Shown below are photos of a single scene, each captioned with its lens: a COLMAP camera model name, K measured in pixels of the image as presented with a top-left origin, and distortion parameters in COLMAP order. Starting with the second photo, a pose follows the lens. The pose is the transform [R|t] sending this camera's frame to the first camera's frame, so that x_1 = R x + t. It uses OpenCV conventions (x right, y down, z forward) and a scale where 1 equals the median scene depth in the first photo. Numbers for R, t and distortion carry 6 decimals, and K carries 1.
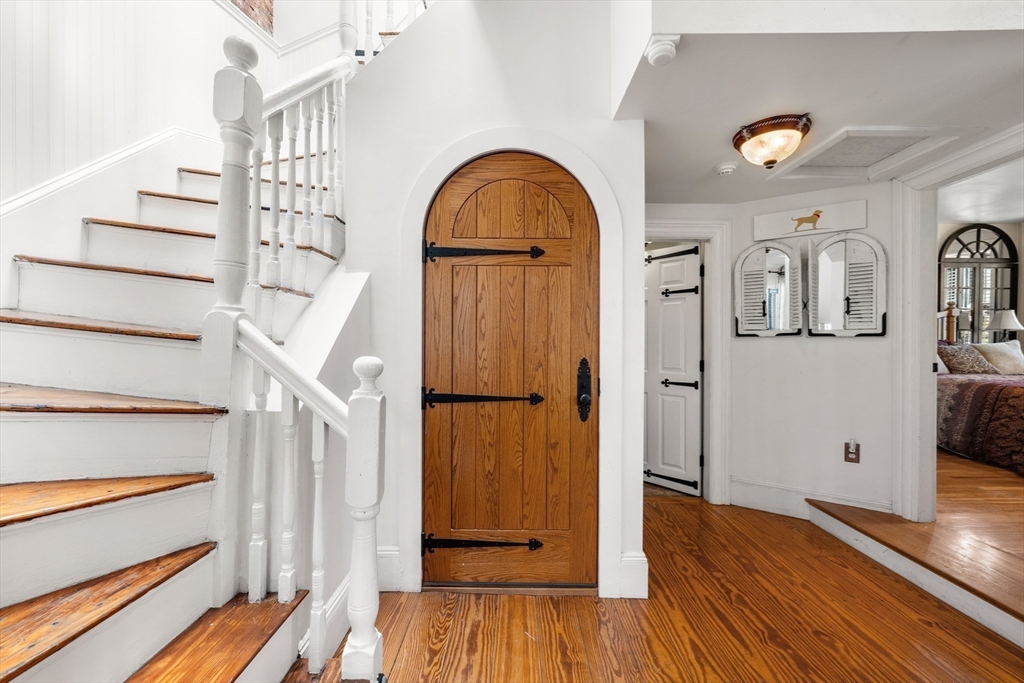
lens RADIAL K [[392.5, 0, 514.8], [0, 392.5, 339.3], [0, 0, 1]] dist [-0.001140, 0.000535]
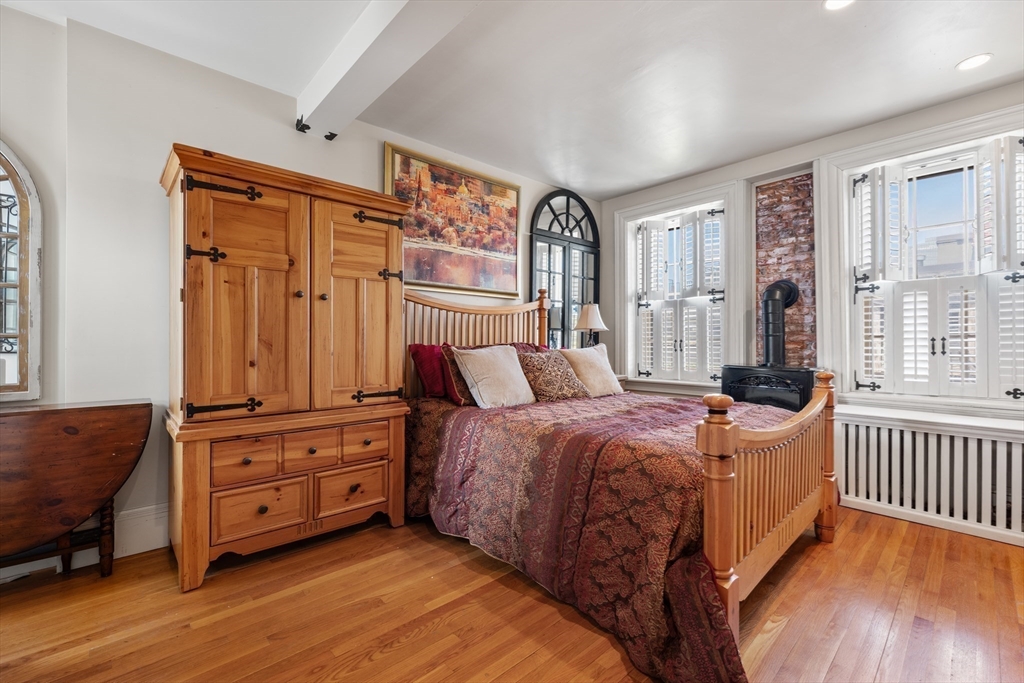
lens RADIAL K [[436.0, 0, 512.0], [0, 436.0, 341.5], [0, 0, 1]] dist [0.001427, 0.000099]
pose [[0.739909, -0.000869, 0.672706, 0.541223], [0.001552, 0.999999, -0.000416, -0.001262], [-0.672705, 0.001351, 0.739909, 0.454926]]
